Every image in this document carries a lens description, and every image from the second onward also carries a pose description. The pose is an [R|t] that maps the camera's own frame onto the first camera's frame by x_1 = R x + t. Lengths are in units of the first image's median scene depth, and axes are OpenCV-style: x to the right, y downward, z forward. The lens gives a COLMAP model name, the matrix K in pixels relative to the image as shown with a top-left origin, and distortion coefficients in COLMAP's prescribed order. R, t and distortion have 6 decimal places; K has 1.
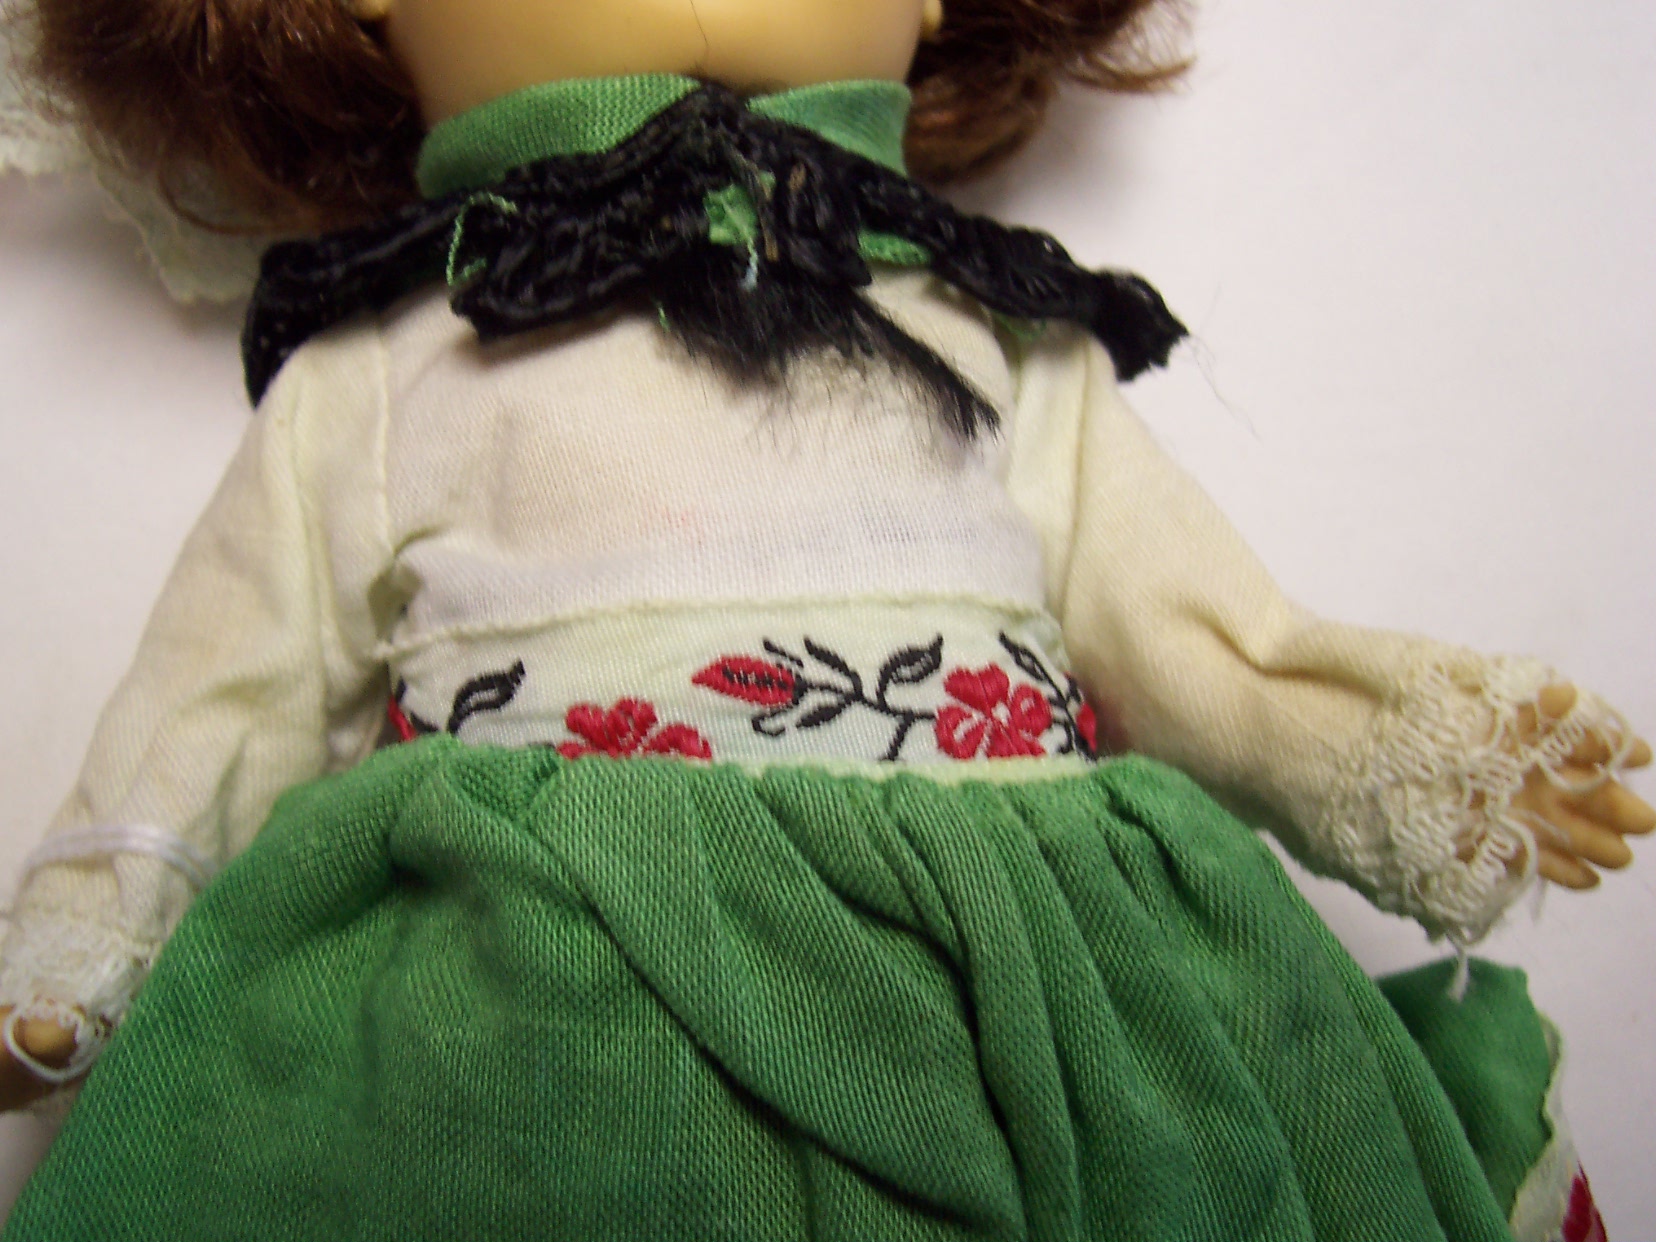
lens RADIAL K [[1703.3, 0, 827.3], [0, 1703.3, 590.9], [0, 0, 1]] dist [0.007931, -0.263907]
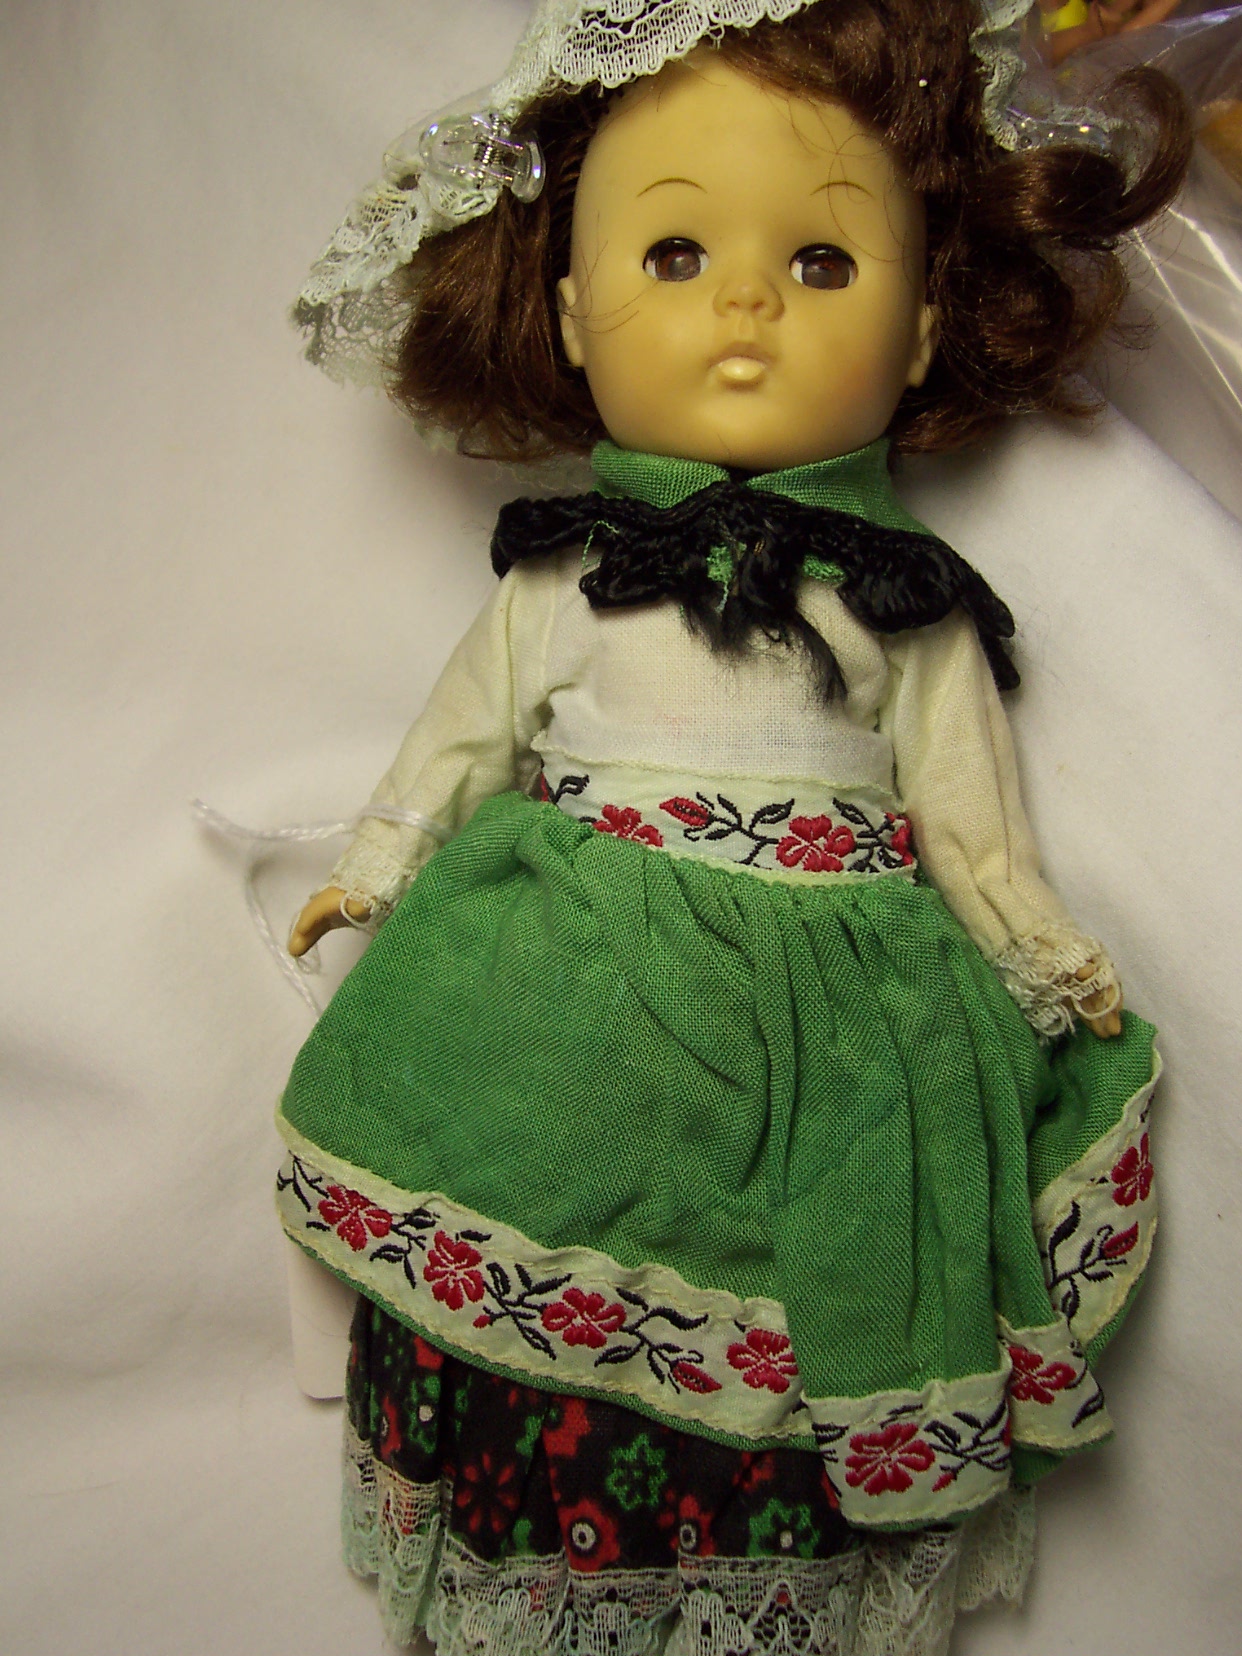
lens RADIAL K [[1703.3, 0, 680.7], [0, 1703.3, 829.1], [0, 0, 1]] dist [0.007931, -0.263907]
pose [[0.945397, 0.191196, -0.263948, 0.467801], [-0.115224, 0.953624, 0.278072, -0.470622], [0.304873, -0.232475, 0.923584, -0.846440]]
